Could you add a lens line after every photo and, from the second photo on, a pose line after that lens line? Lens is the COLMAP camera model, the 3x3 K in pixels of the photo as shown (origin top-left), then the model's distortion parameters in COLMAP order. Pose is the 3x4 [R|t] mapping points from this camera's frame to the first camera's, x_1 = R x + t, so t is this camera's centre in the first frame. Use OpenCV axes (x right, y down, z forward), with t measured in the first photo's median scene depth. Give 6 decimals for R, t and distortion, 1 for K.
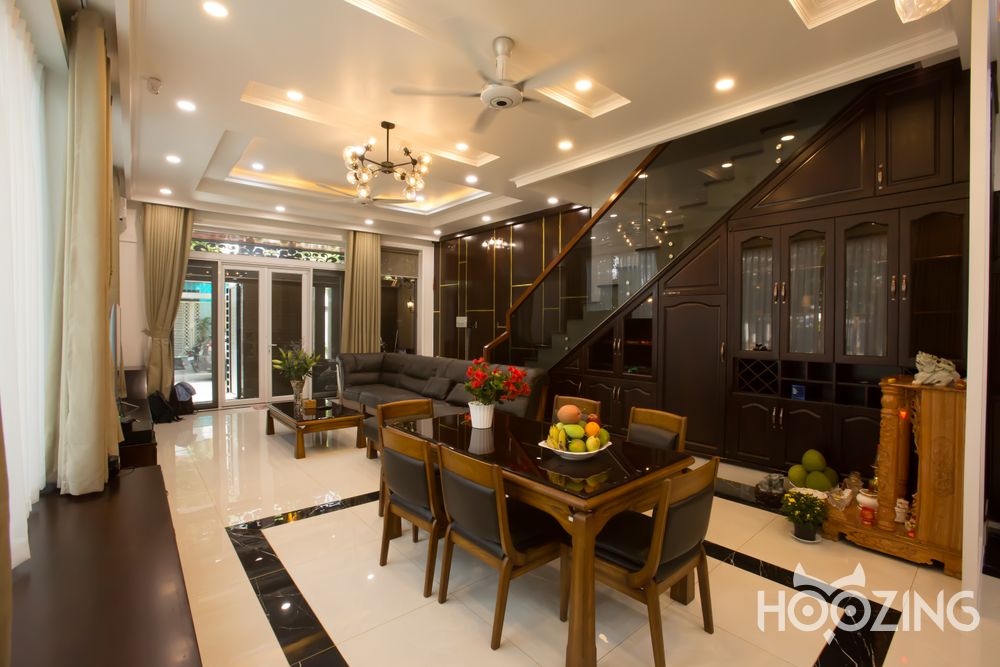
lens RADIAL K [[450.4, 0, 499.9], [0, 450.4, 328.6], [0, 0, 1]] dist [-0.074043, 0.031314]
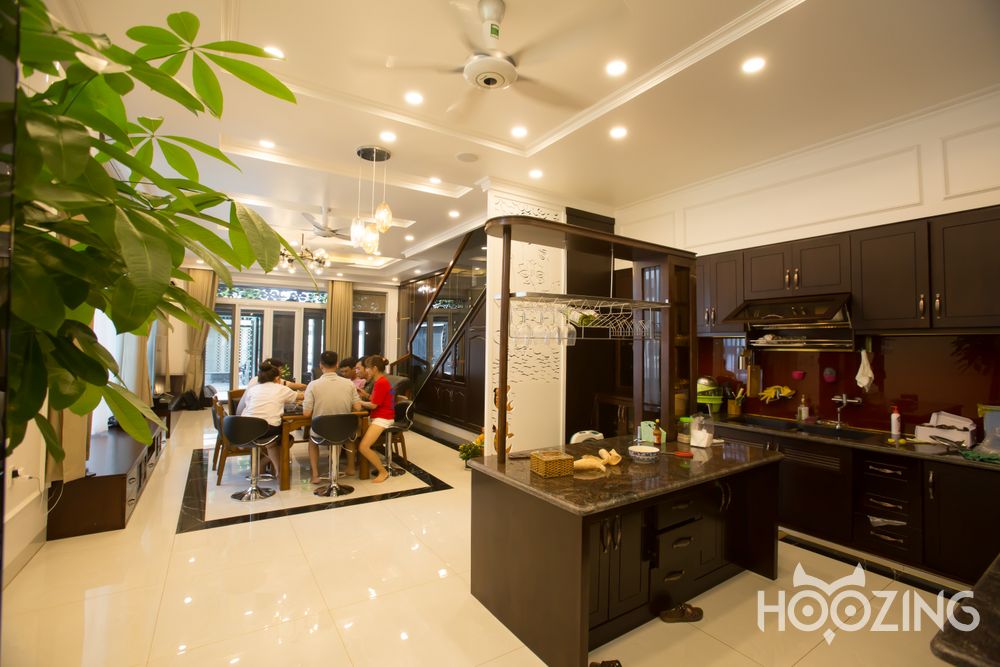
lens RADIAL K [[450.4, 0, 499.9], [0, 450.4, 328.6], [0, 0, 1]] dist [-0.074043, 0.031314]
pose [[0.991847, 0.001583, -0.127427, 0.380908], [-0.008406, 0.998558, -0.053025, 0.000396], [0.127159, 0.053663, 0.990430, -0.310562]]
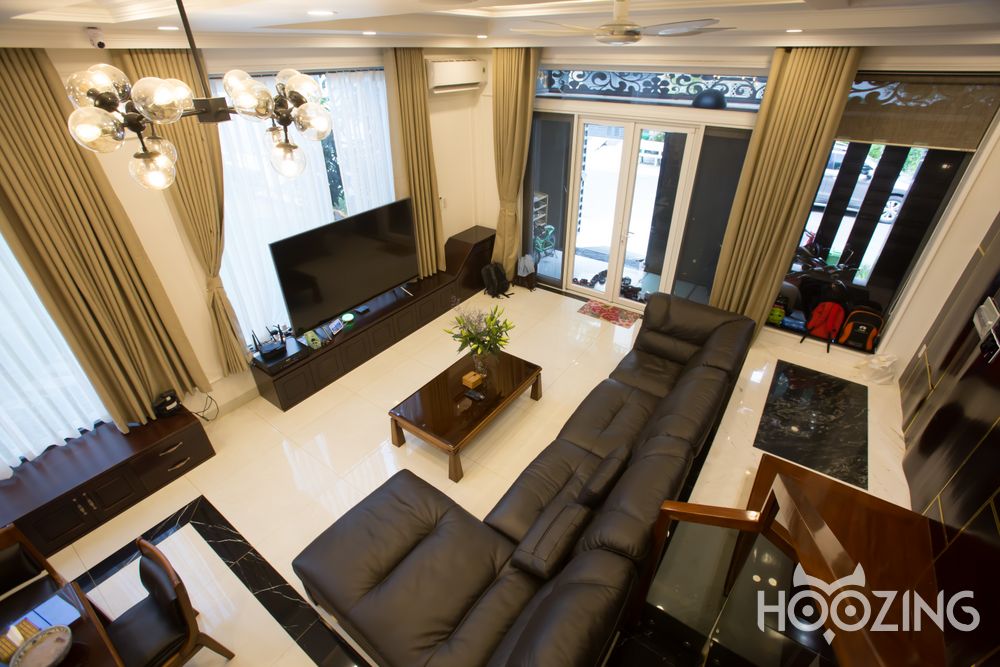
lens RADIAL K [[450.4, 0, 499.9], [0, 450.4, 328.6], [0, 0, 1]] dist [-0.074043, 0.031314]
pose [[0.246489, 0.502834, -0.828493, 0.123718], [-0.004442, 0.855447, 0.517872, -0.206205], [0.969135, -0.123969, 0.213092, 0.596952]]
